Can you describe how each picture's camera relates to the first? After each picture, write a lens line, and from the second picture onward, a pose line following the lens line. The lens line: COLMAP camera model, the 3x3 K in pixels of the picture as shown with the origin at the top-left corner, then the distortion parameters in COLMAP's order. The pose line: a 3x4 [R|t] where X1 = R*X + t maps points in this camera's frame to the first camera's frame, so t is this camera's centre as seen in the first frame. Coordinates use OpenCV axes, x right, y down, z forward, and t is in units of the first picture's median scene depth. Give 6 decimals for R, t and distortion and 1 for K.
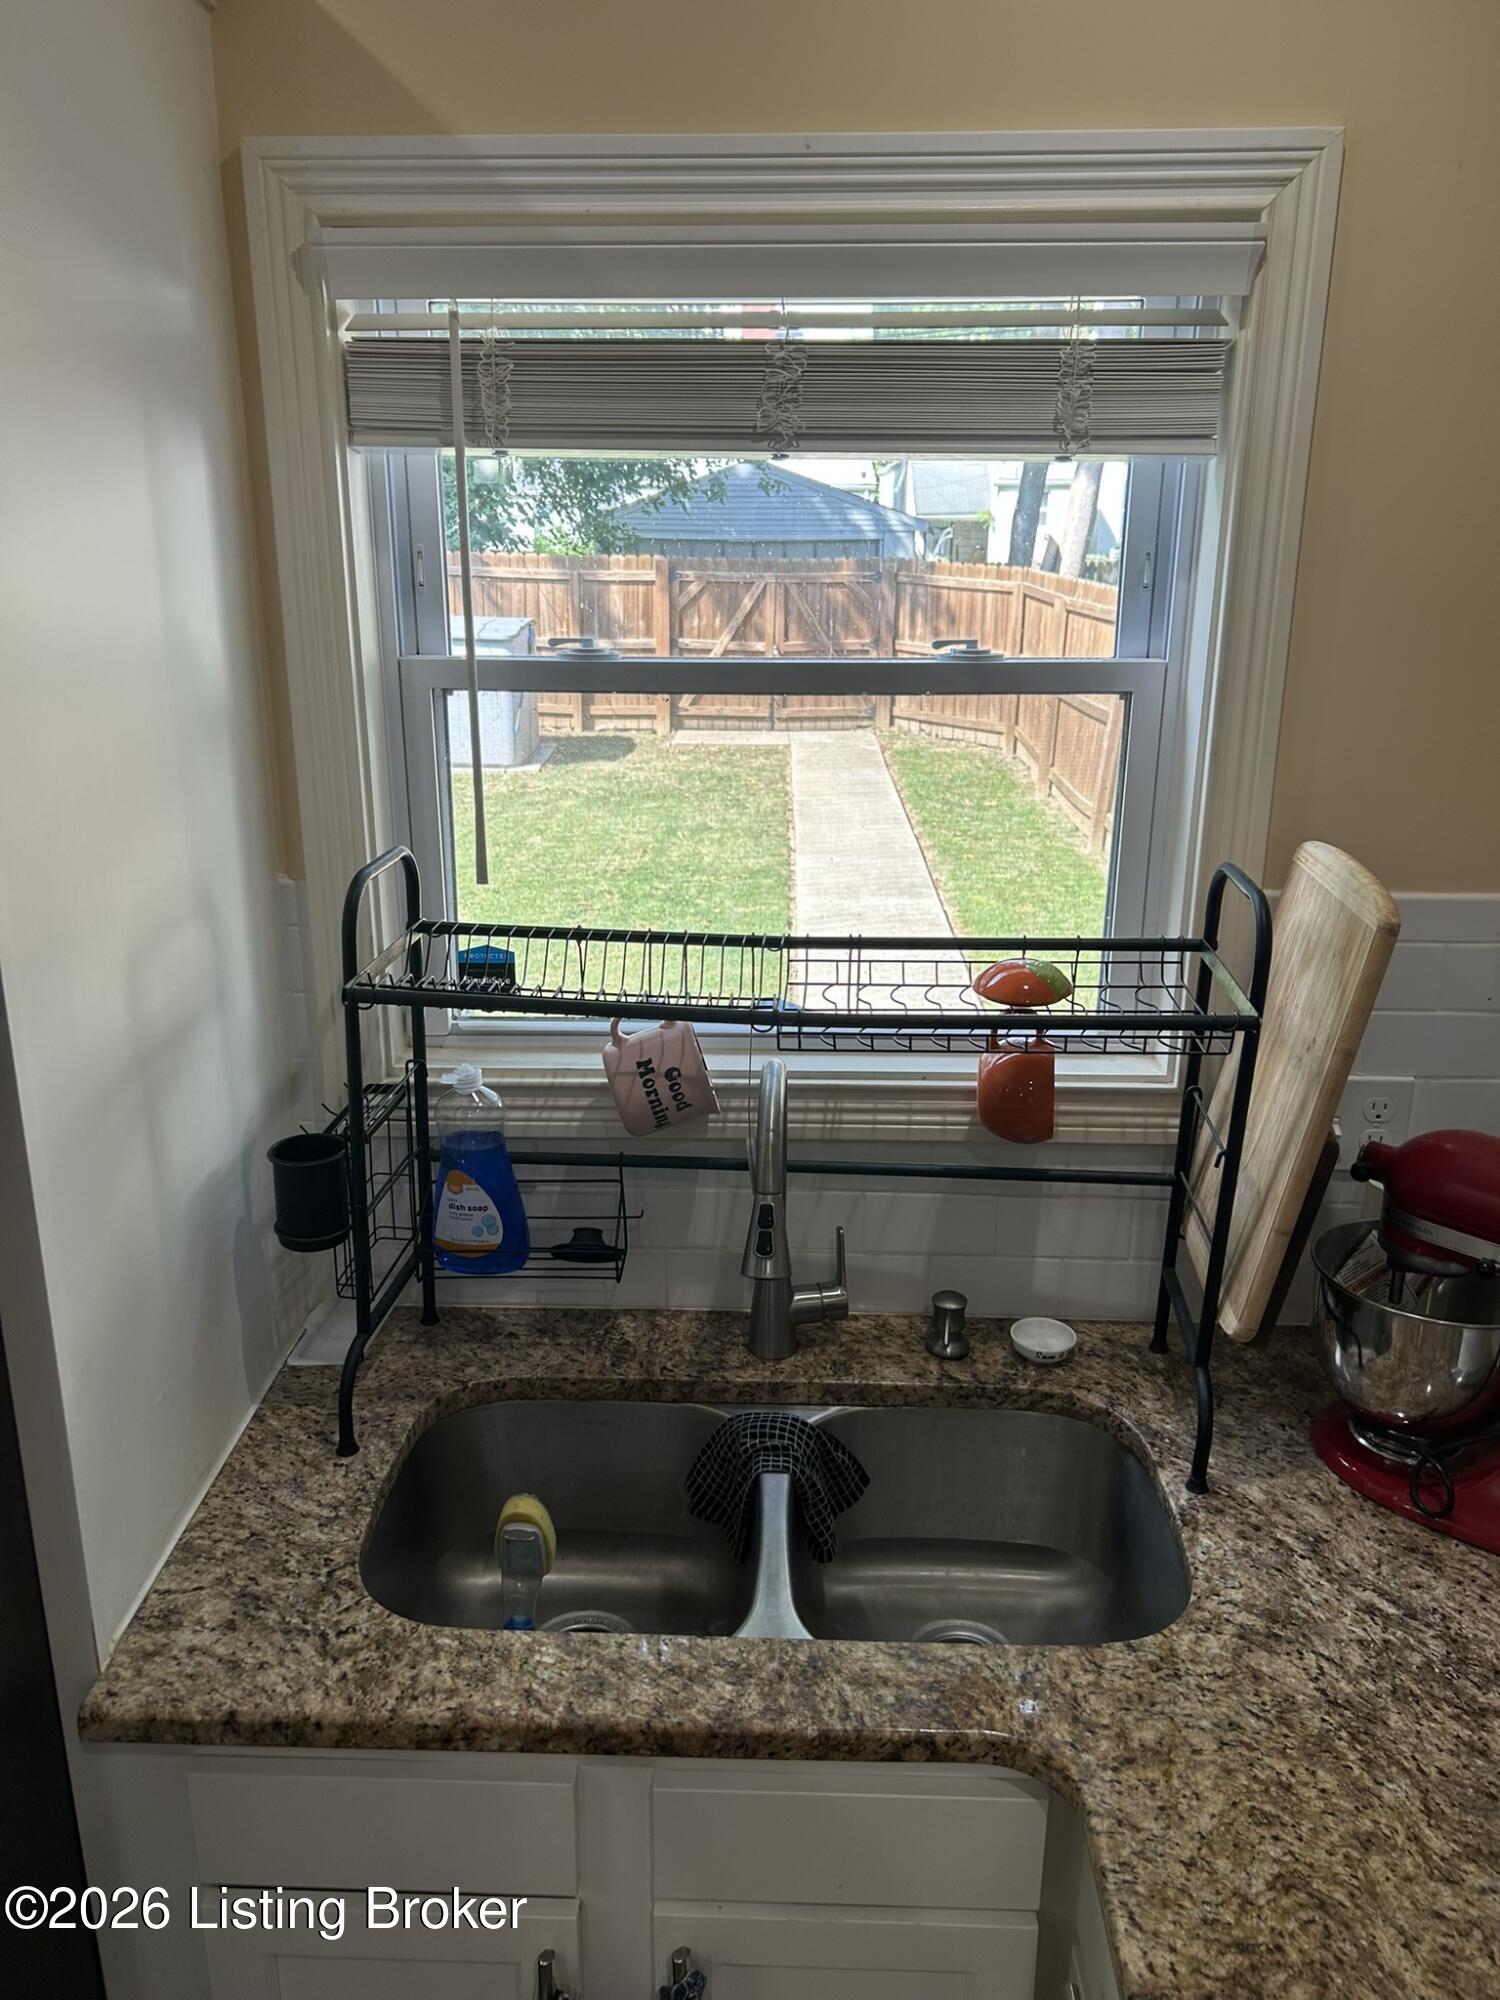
lens RADIAL K [[1514.4, 0, 742.9], [0, 1514.4, 1002.4], [0, 0, 1]] dist [0.058622, -0.065169]
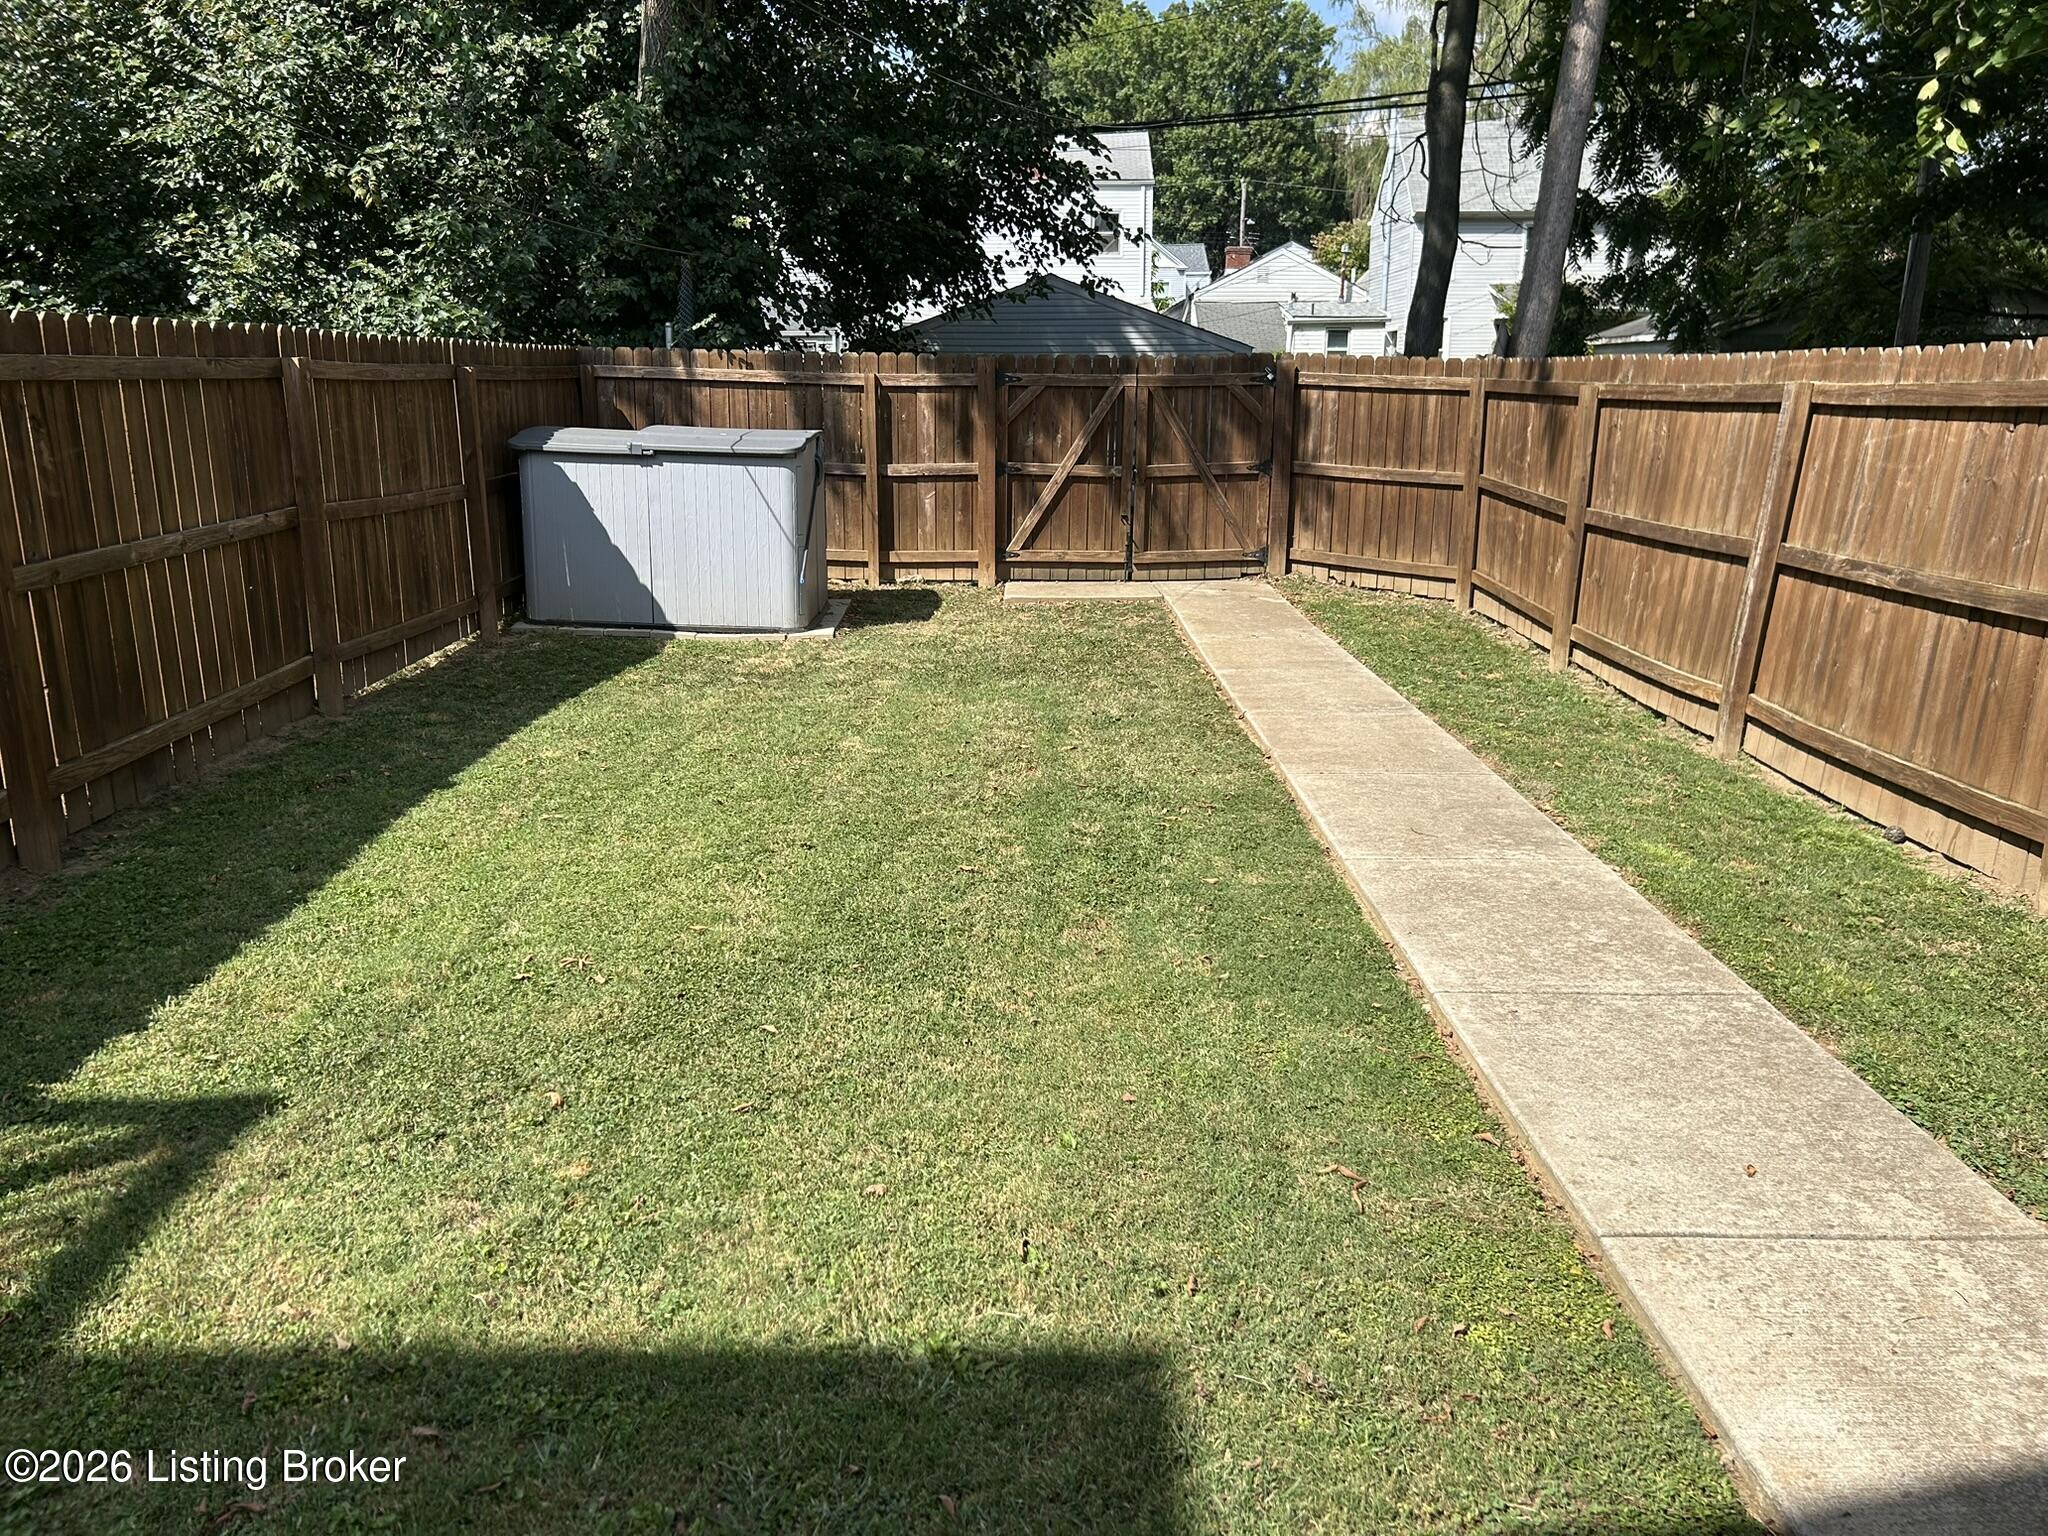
lens RADIAL K [[1550.7, 0, 1017.6], [0, 1550.7, 789.3], [0, 0, 1]] dist [0.058622, -0.065169]
pose [[0.999751, -0.010738, 0.019543, -0.058604], [0.011737, 0.998590, -0.051763, -0.038652], [-0.018960, 0.051979, 0.998468, 0.251917]]
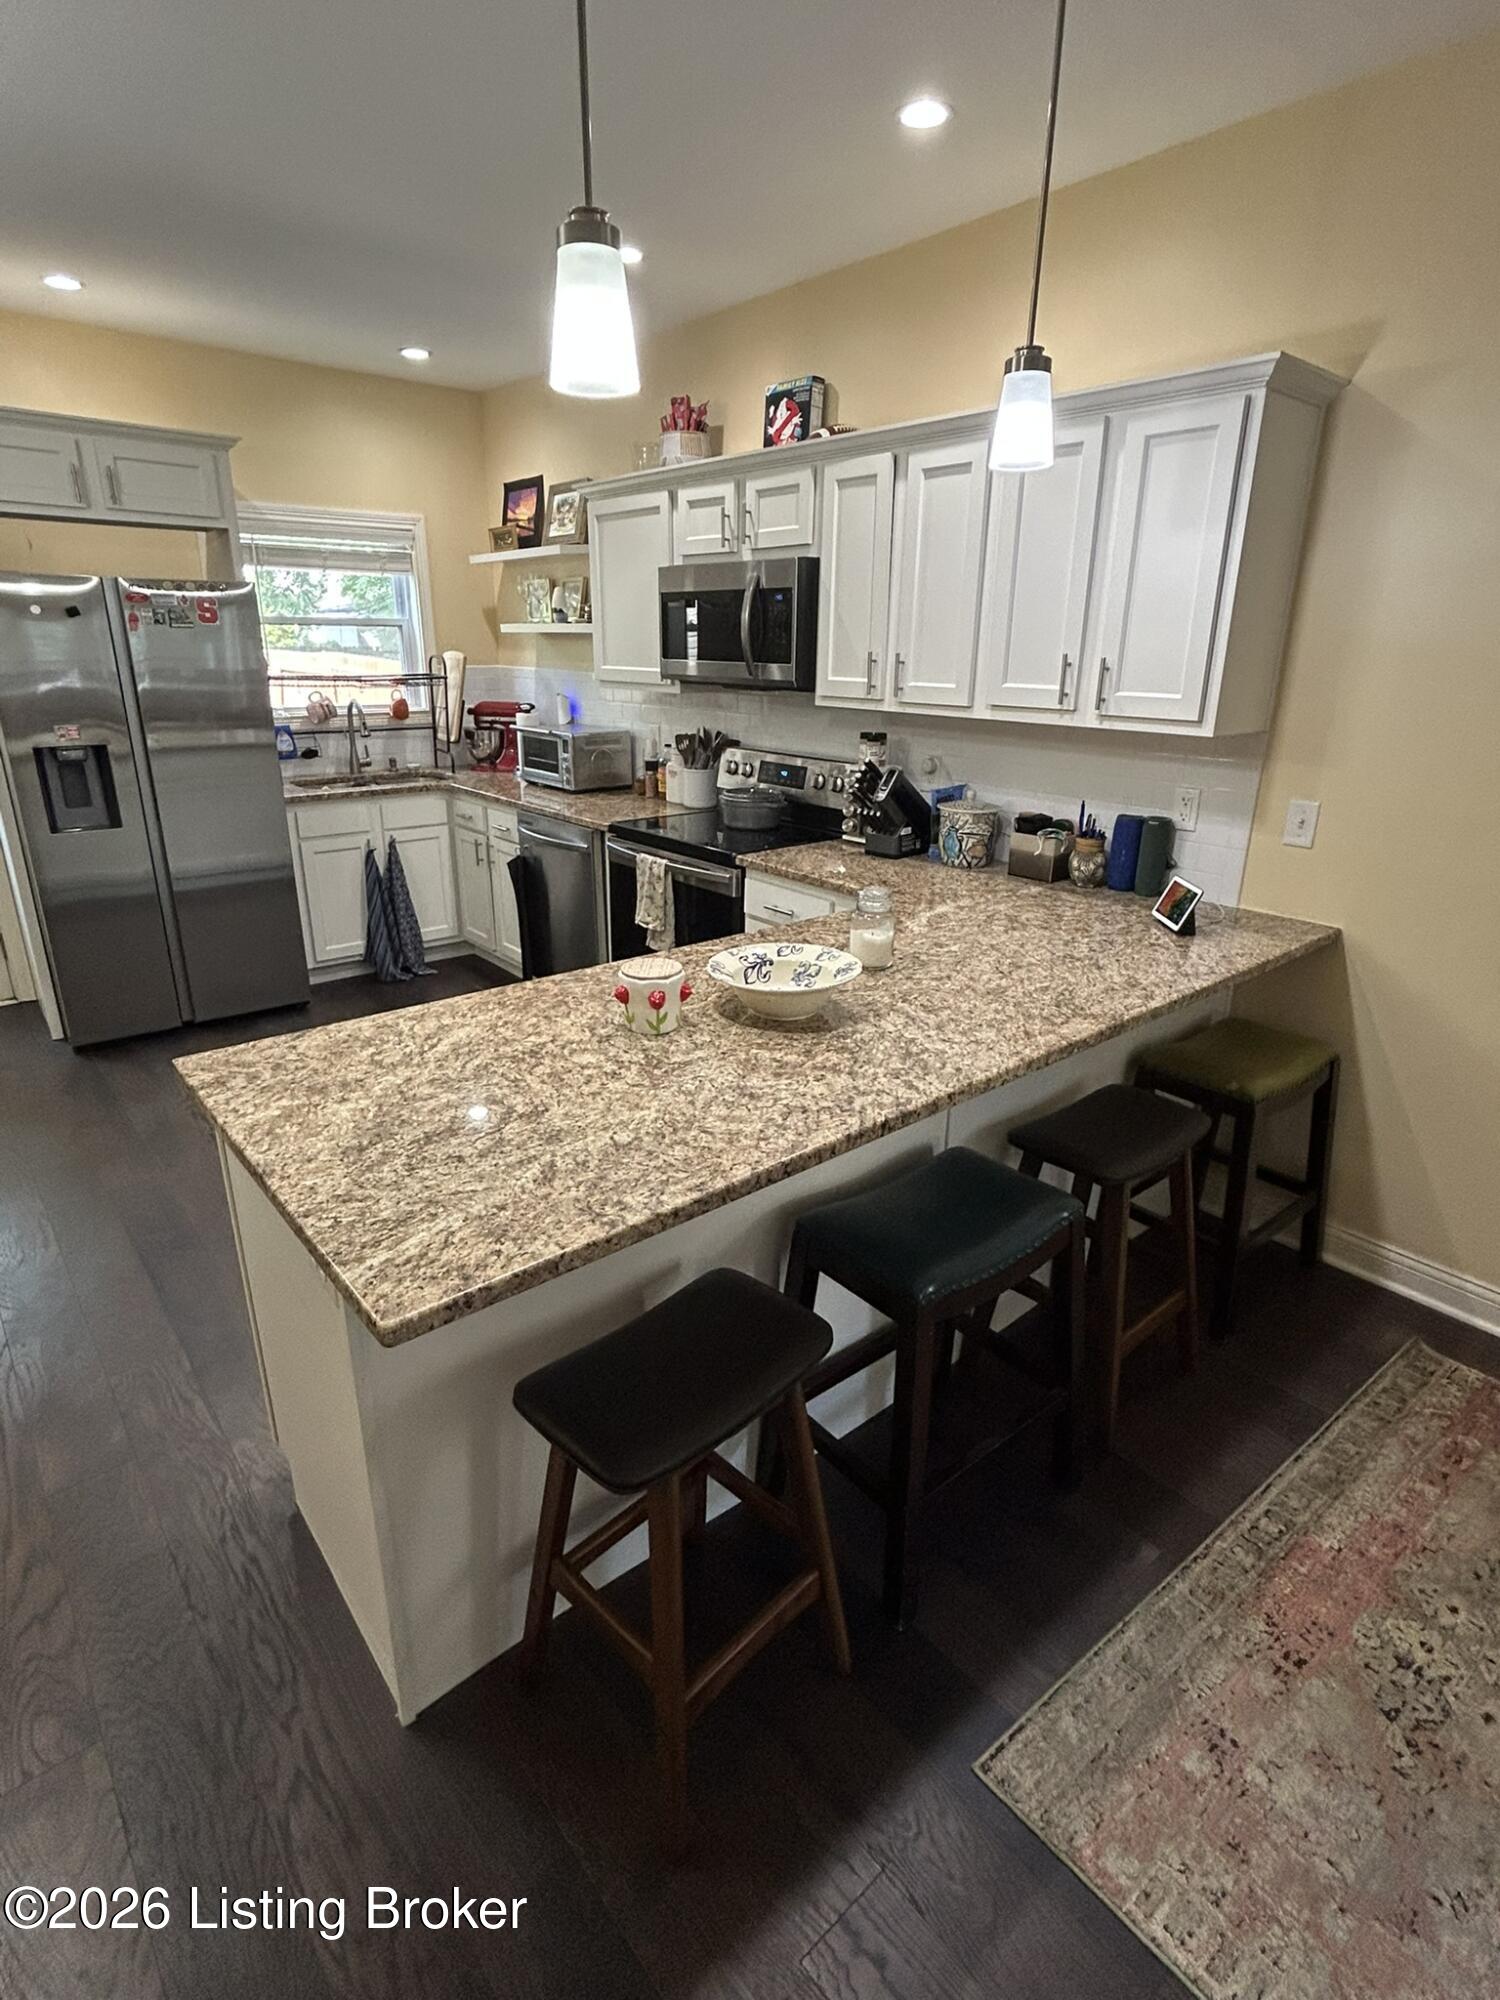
lens RADIAL K [[998.3, 0, 743.4], [0, 998.3, 995.0], [0, 0, 1]] dist [0.001736, 0.000386]
pose [[0.754200, -0.218127, 0.619357, -1.220151], [0.187155, 0.975499, 0.115652, 0.827210], [-0.629409, 0.028691, 0.776544, -2.236767]]
